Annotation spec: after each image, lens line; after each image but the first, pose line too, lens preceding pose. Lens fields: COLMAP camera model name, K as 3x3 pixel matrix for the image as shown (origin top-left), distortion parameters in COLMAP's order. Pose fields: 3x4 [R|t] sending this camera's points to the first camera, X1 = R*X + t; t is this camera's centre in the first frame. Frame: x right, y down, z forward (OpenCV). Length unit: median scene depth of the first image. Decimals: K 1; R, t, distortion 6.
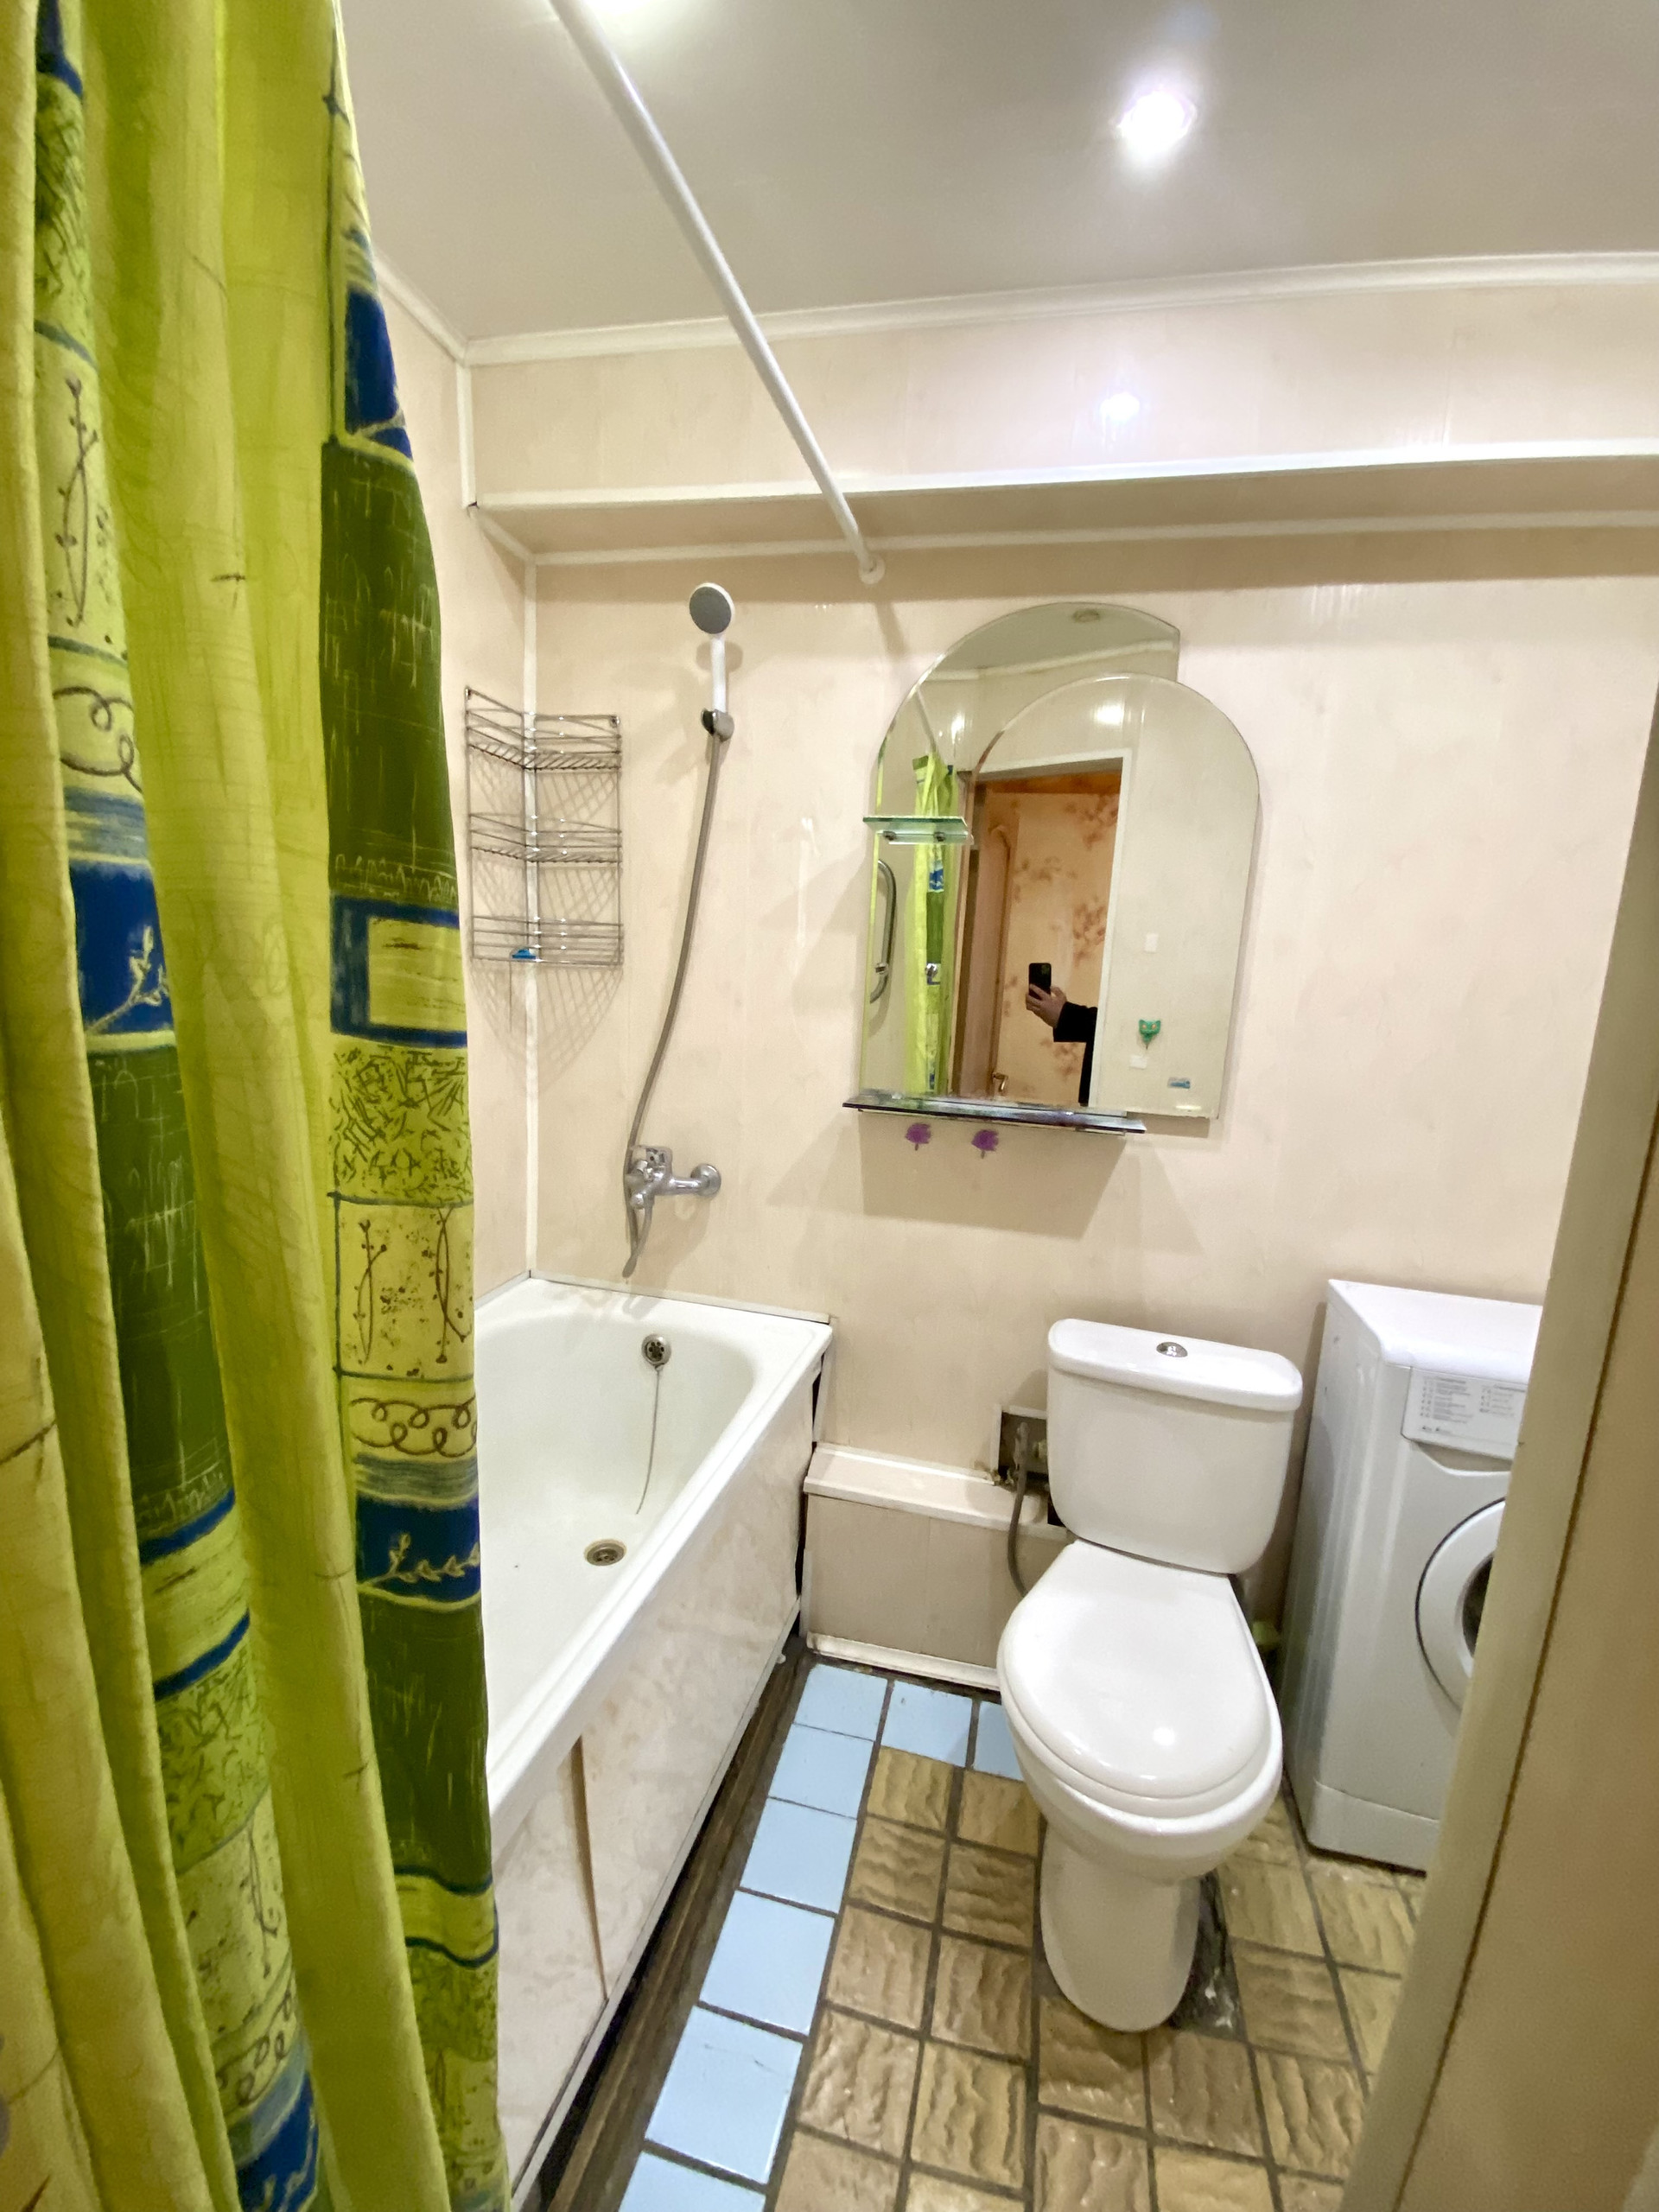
lens RADIAL K [[883.6, 0, 829.5], [0, 883.6, 1106.0], [0, 0, 1]] dist [0.043355, -0.000083]
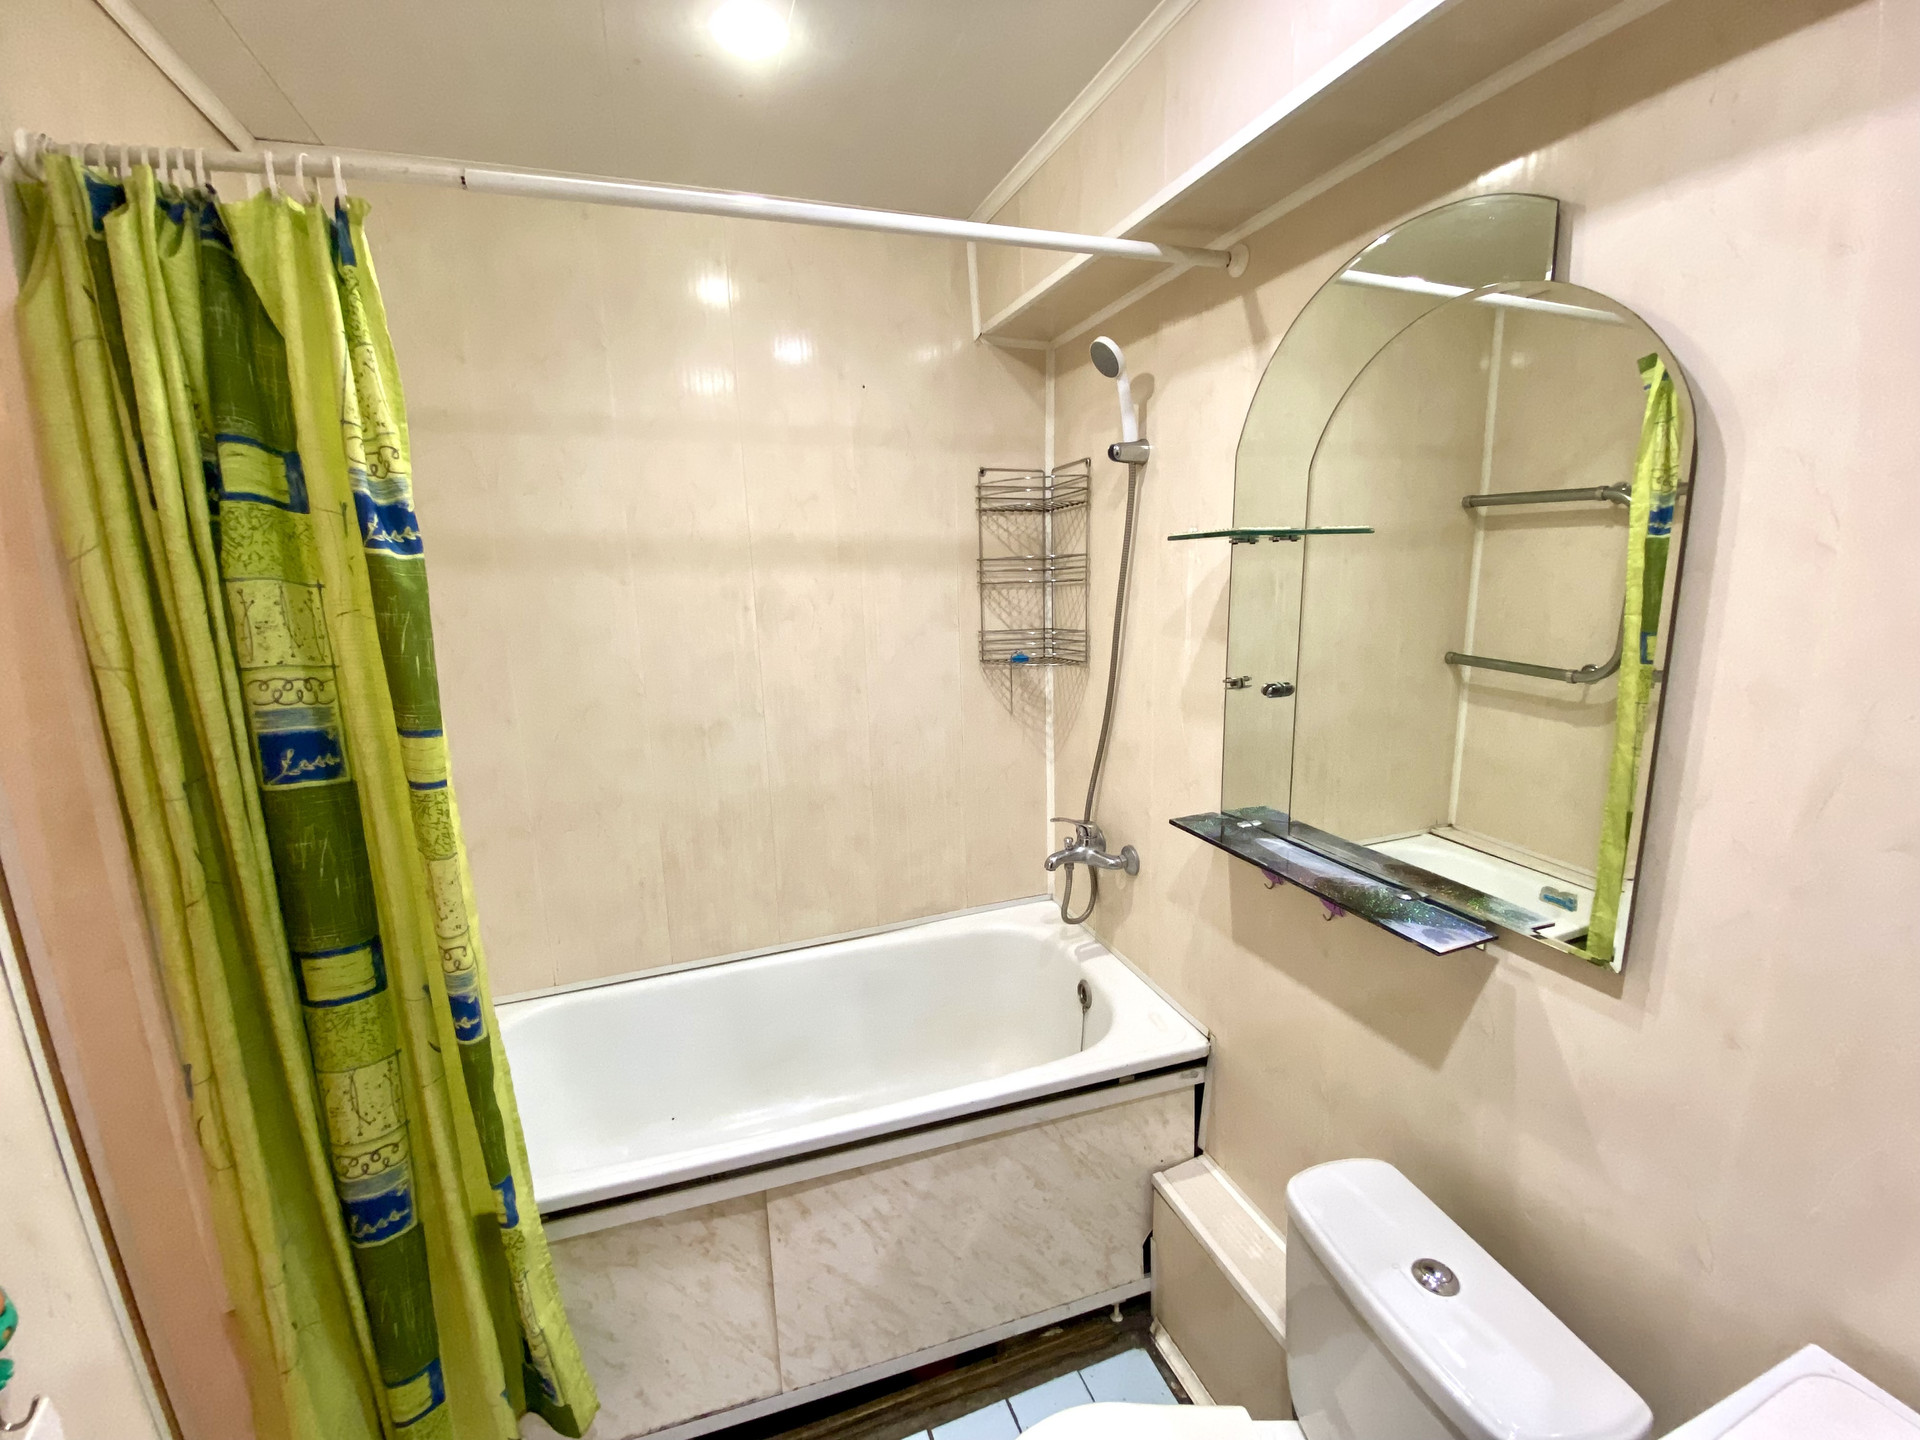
lens RADIAL K [[765.5, 0, 960.0], [0, 765.5, 720.0], [0, 0, 1]] dist [0.034483, -0.014540]
pose [[0.551771, 0.093827, -0.828701, 0.554164], [-0.083967, 0.994852, 0.056732, -0.134760], [0.829758, 0.038280, 0.556809, 0.304326]]
